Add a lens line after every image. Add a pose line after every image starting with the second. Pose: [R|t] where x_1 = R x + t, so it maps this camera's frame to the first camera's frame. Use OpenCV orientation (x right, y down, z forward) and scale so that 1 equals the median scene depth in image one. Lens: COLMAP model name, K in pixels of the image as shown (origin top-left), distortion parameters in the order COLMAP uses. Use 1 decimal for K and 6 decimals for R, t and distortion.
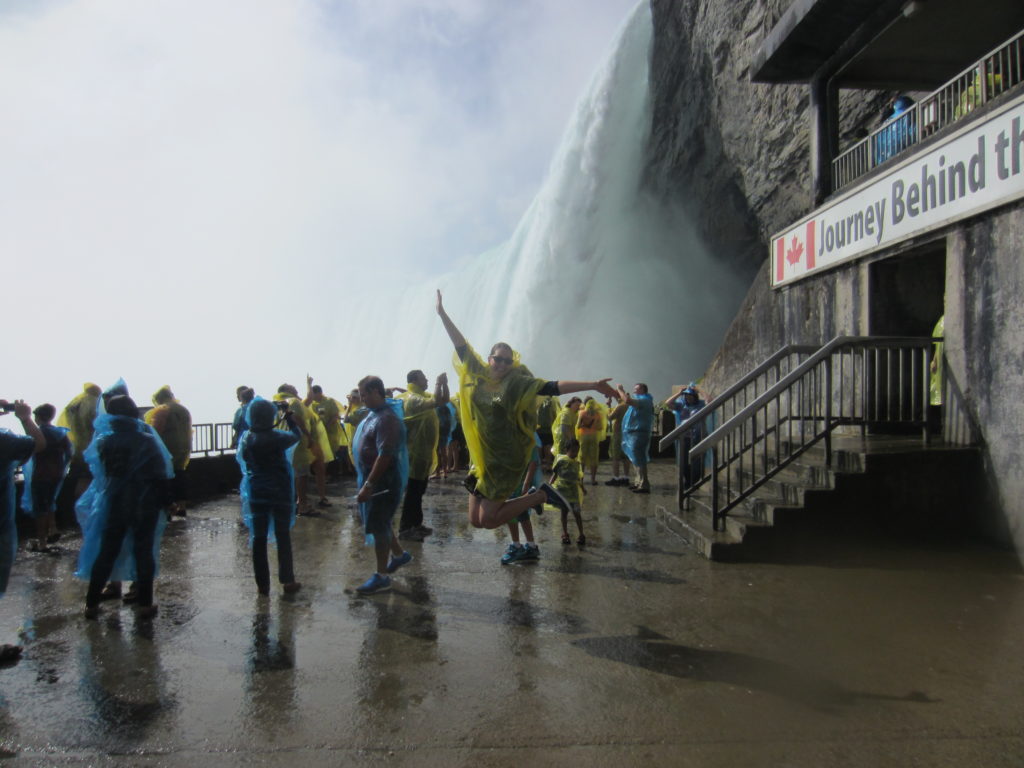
lens RADIAL K [[770.7, 0, 512.0], [0, 770.7, 384.0], [0, 0, 1]] dist [-0.002427, 0.001382]
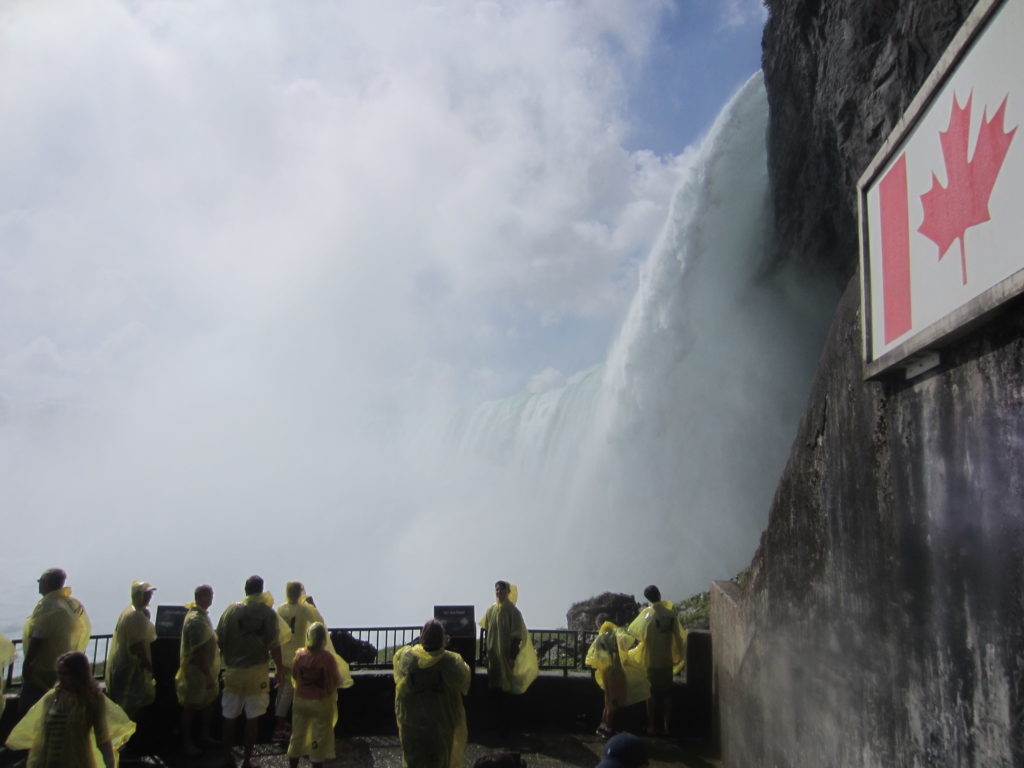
lens RADIAL K [[770.7, 0, 512.0], [0, 770.7, 384.0], [0, 0, 1]] dist [-0.002427, 0.001382]
pose [[0.984647, 0.002352, -0.174541, 0.065260], [-0.027242, 0.989728, -0.140342, -0.020026], [0.172418, 0.142942, 0.974597, 0.179861]]
